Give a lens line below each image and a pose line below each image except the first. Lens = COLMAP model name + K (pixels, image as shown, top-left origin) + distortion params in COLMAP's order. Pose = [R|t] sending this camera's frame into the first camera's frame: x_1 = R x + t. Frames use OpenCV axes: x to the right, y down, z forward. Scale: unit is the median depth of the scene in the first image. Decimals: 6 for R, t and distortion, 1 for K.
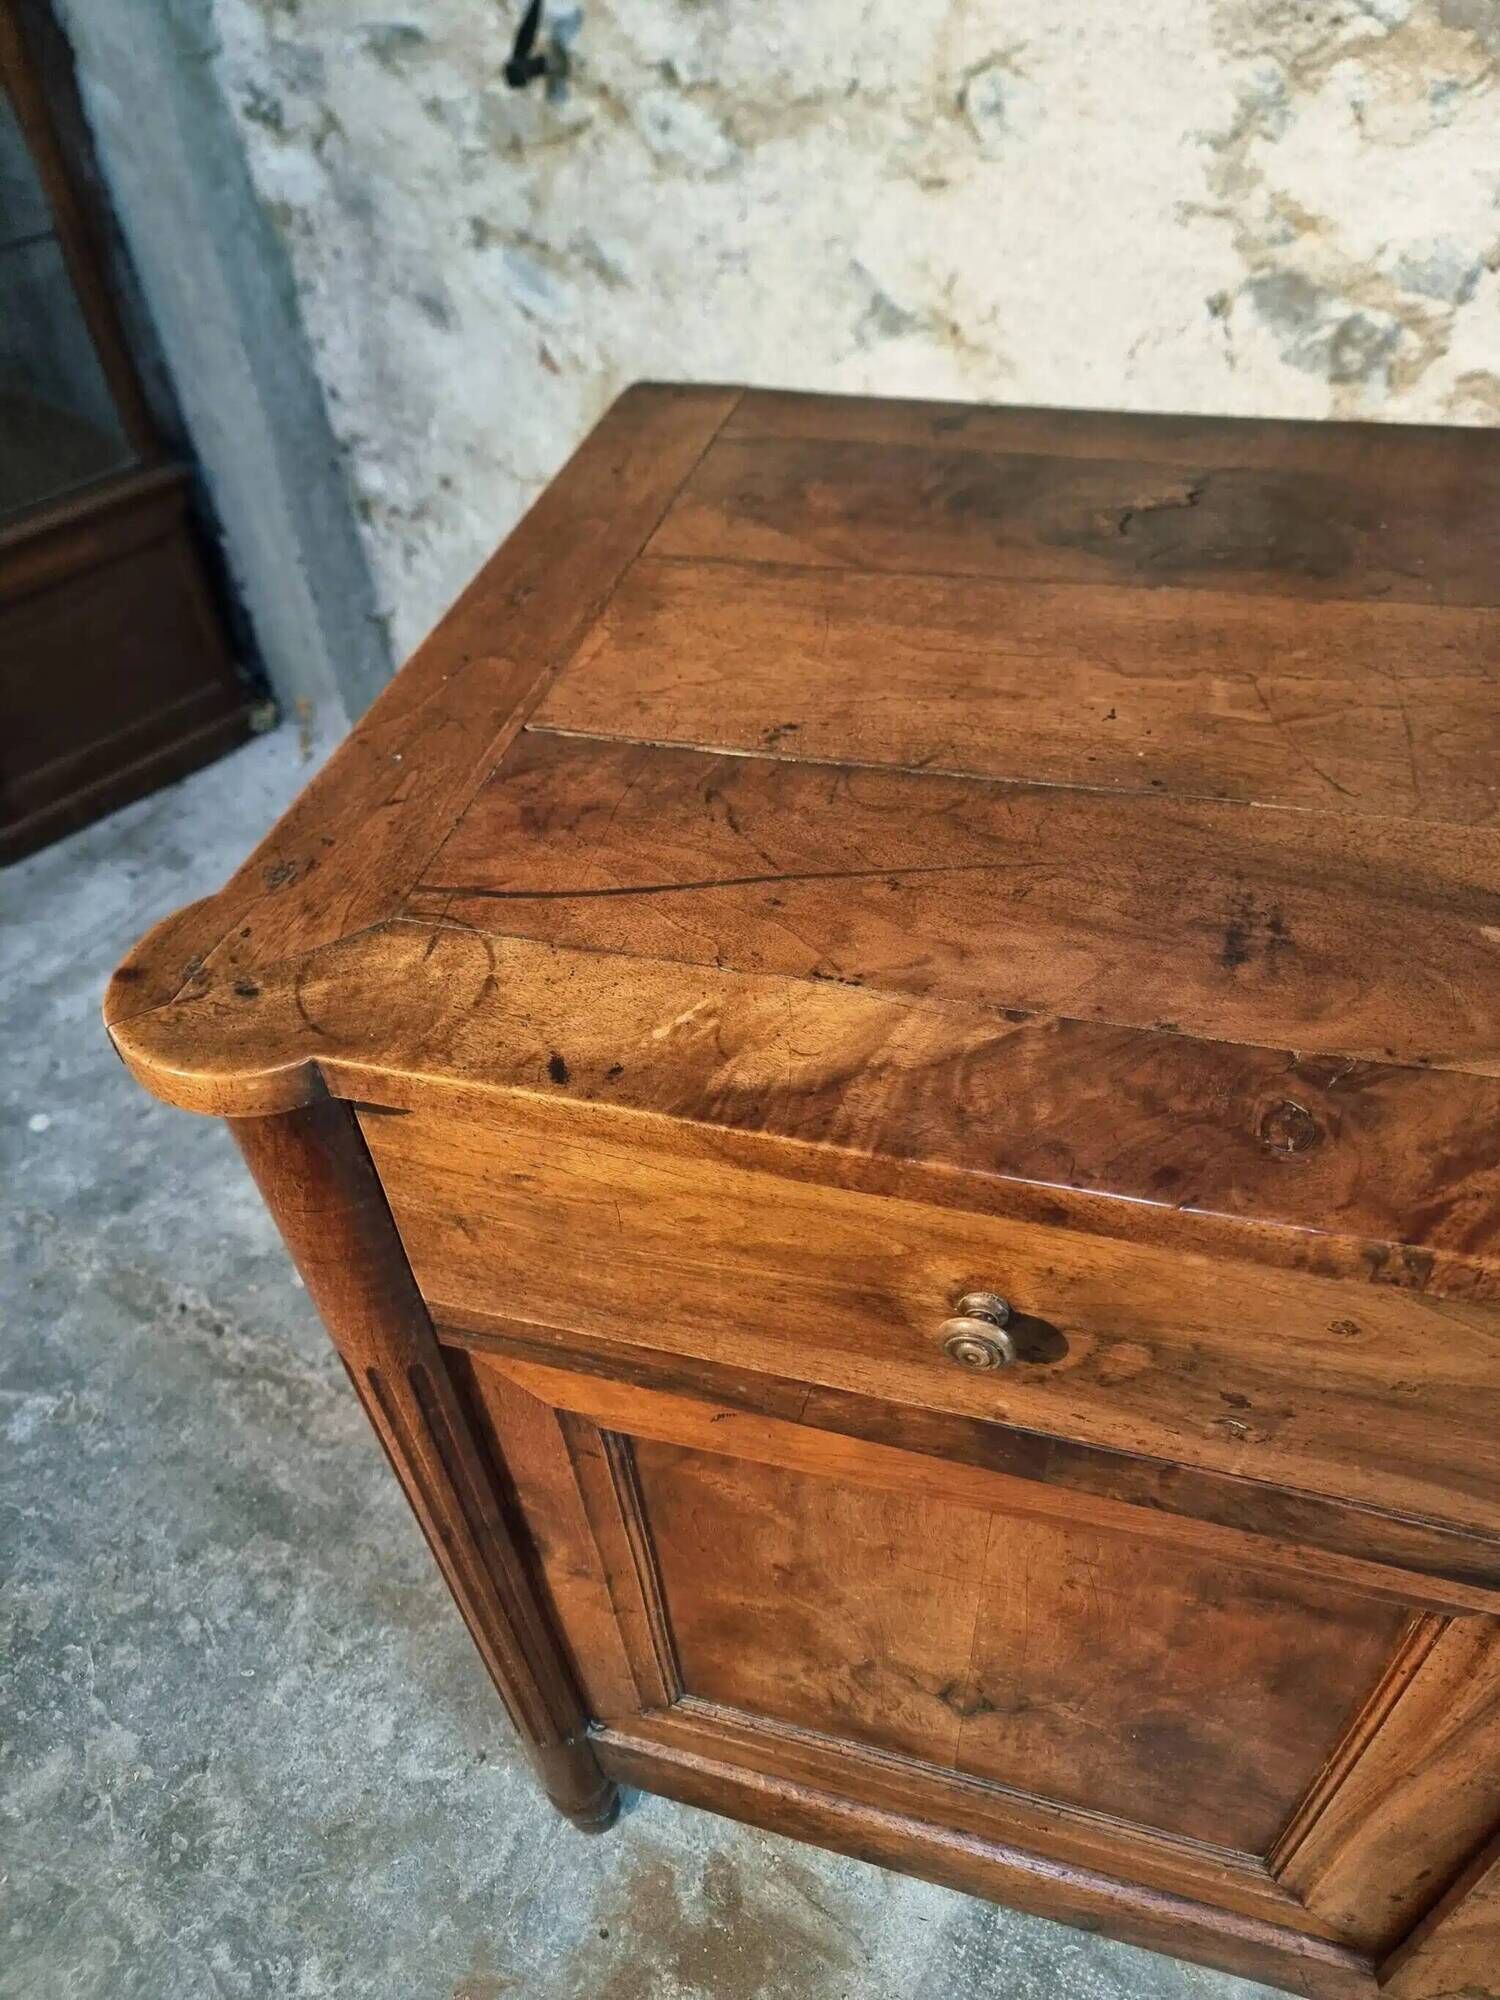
lens RADIAL K [[1420.5, 0, 725.4], [0, 1420.5, 1011.7], [0, 0, 1]] dist [0.043534, -0.049434]
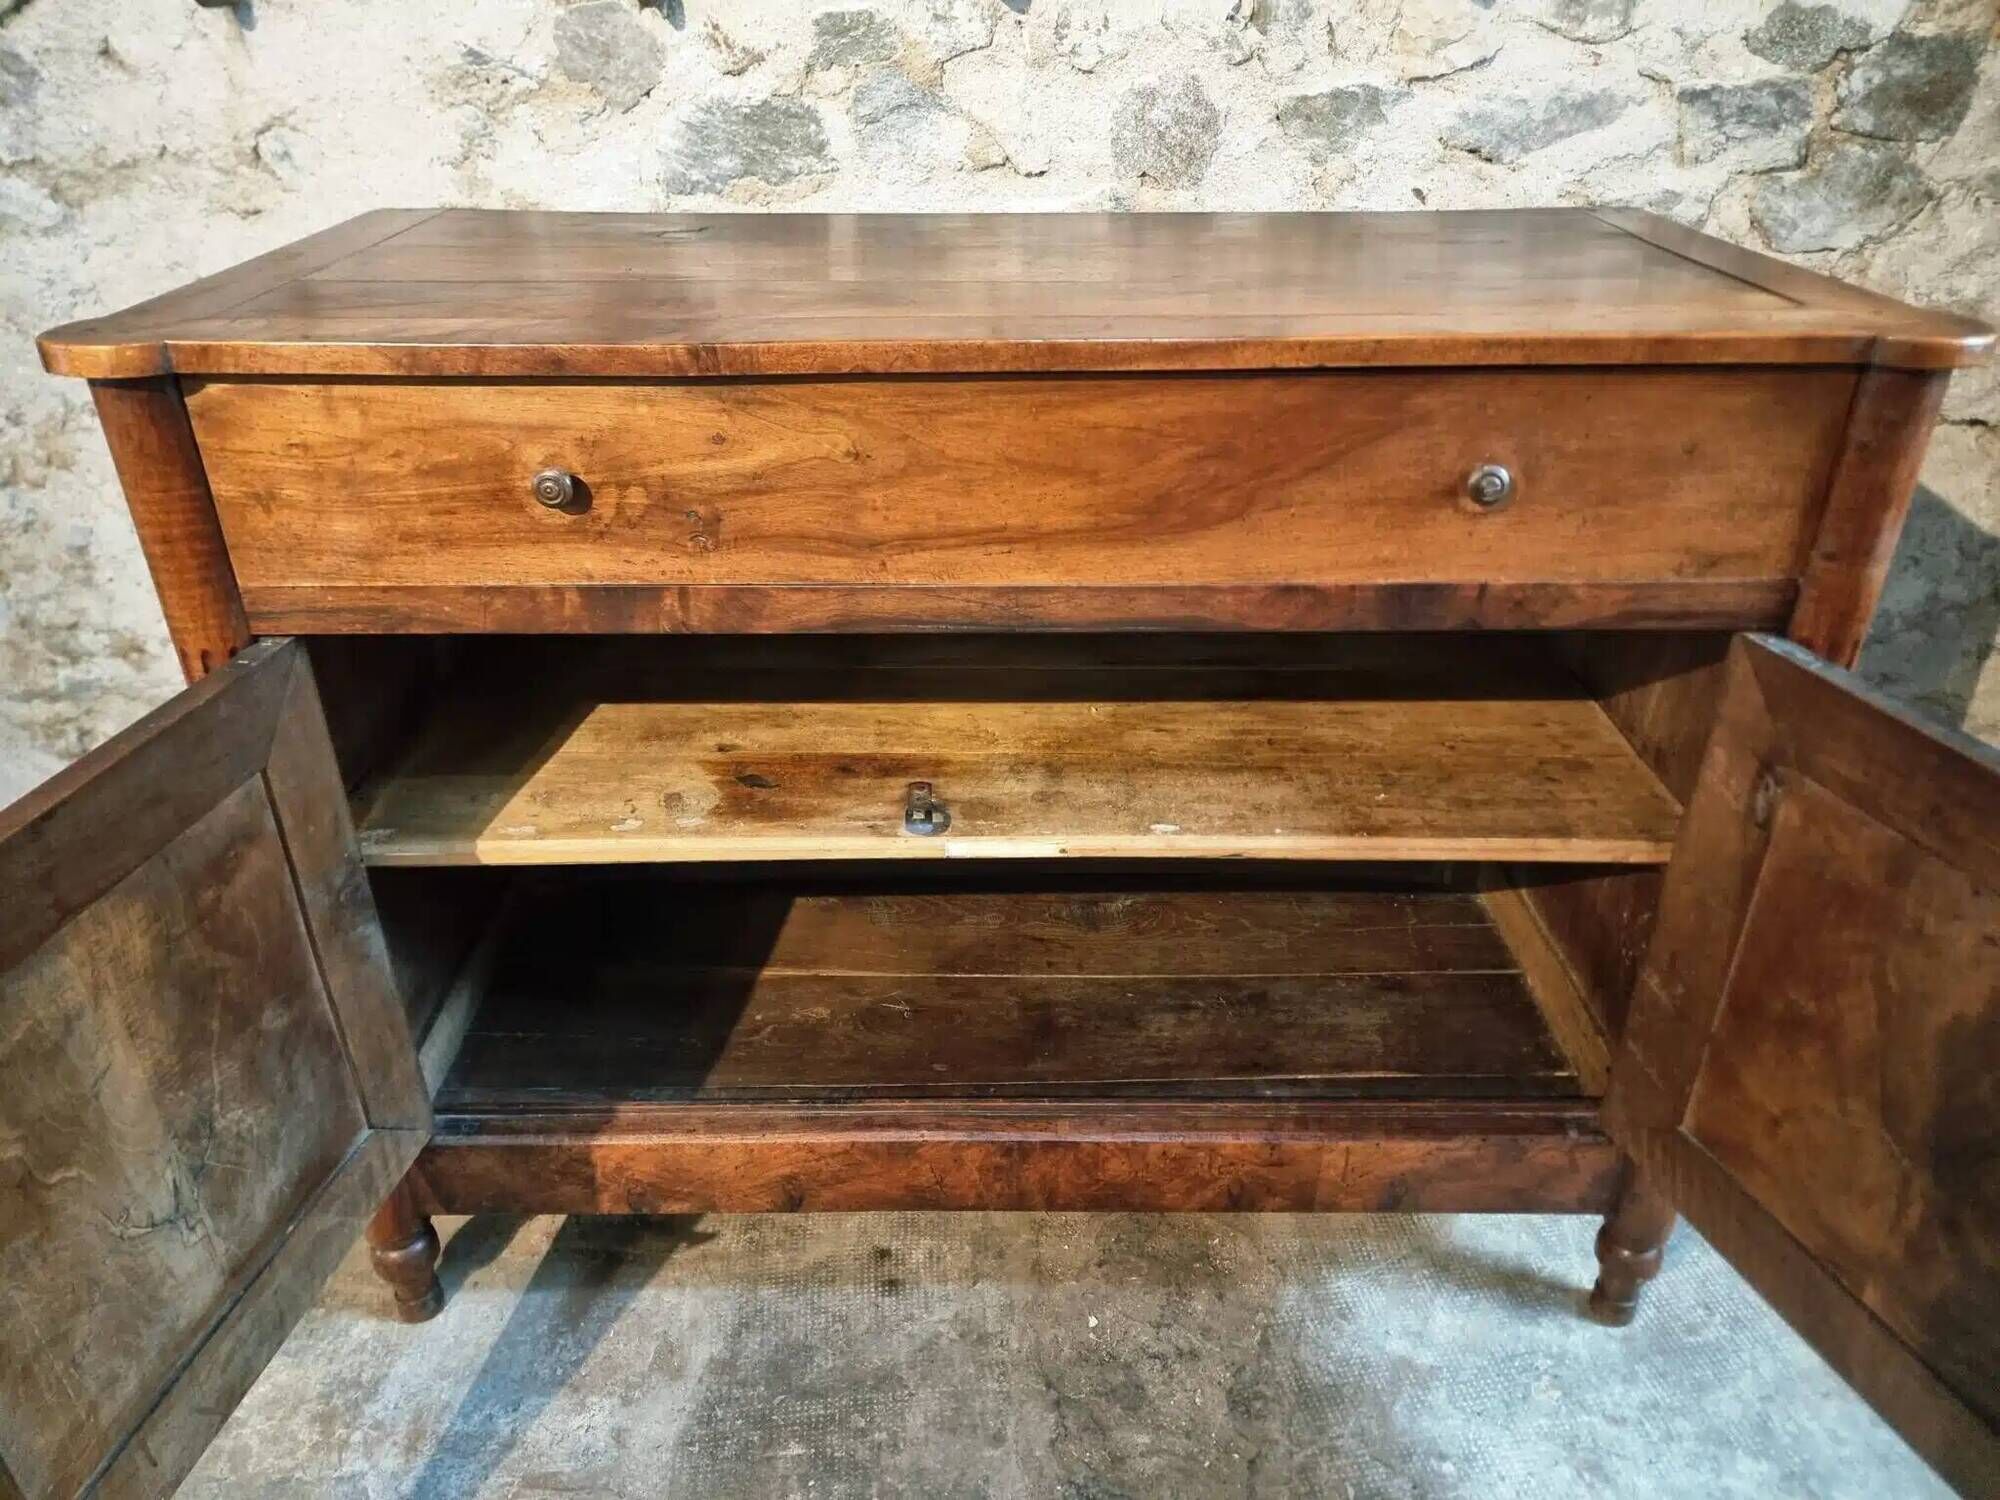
lens RADIAL K [[1393.7, 0, 999.2], [0, 1393.7, 751.1], [0, 0, 1]] dist [0.059995, -0.052162]
pose [[0.815340, -0.226502, 0.532839, -0.114693], [0.369943, 0.911743, -0.178512, 0.415433], [-0.445379, 0.342668, 0.827174, -0.253040]]
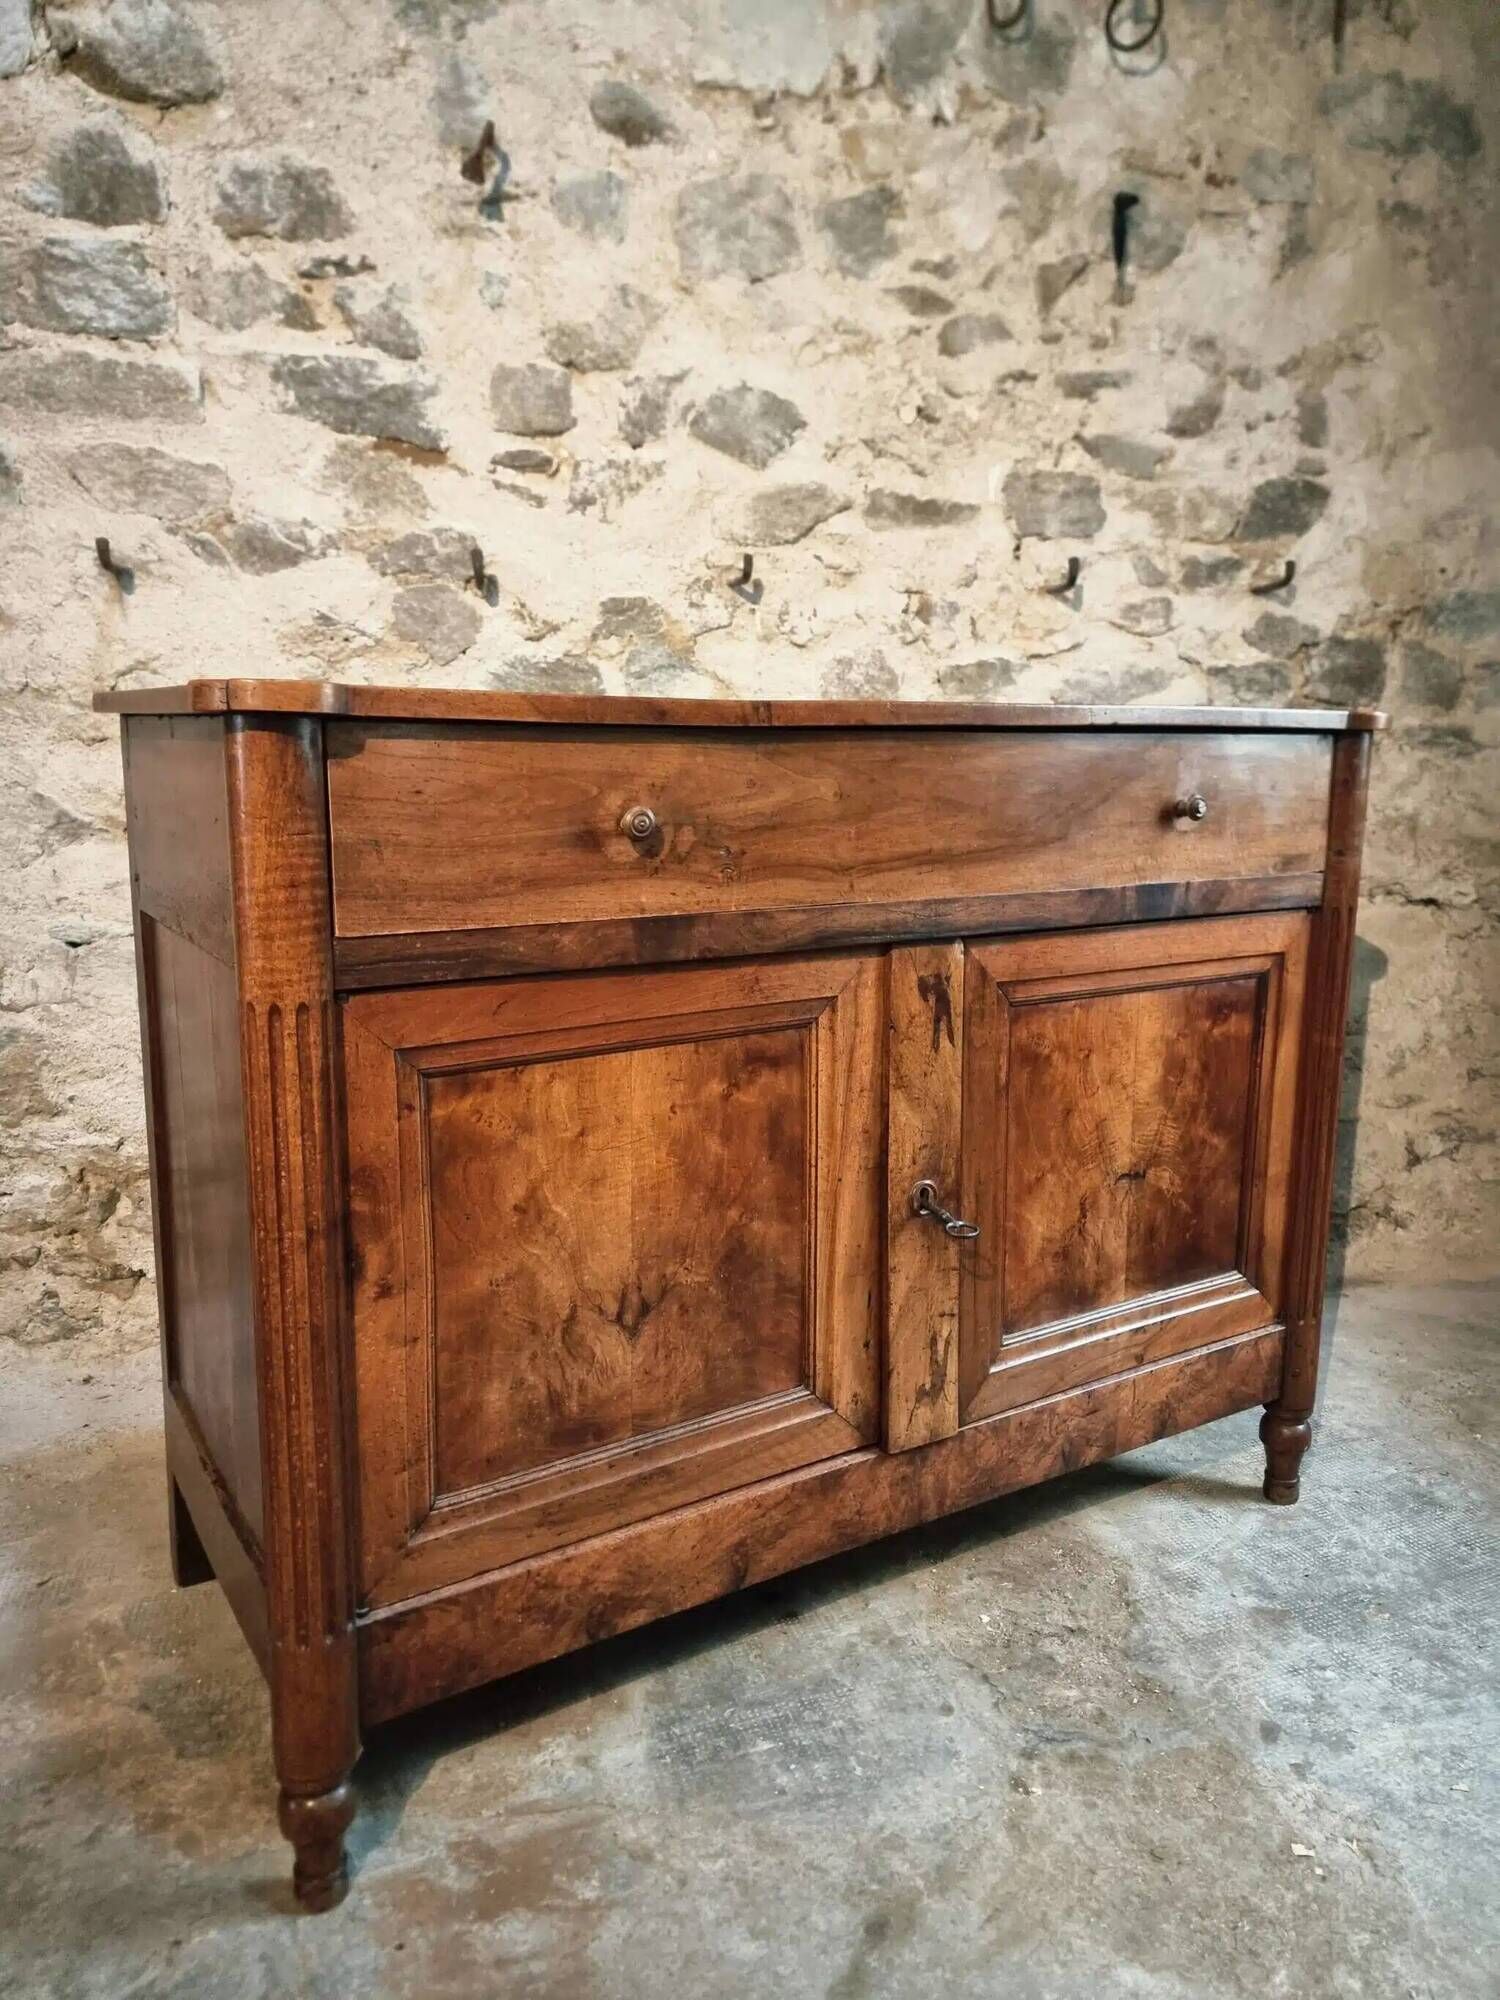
lens RADIAL K [[1393.7, 0, 740.4], [0, 1393.7, 990.8], [0, 0, 1]] dist [0.059995, -0.052162]
pose [[0.662464, -0.061309, 0.746580, -0.607258], [0.486548, 0.793013, -0.366608, 0.583734], [-0.569572, 0.606112, 0.555173, -0.069581]]
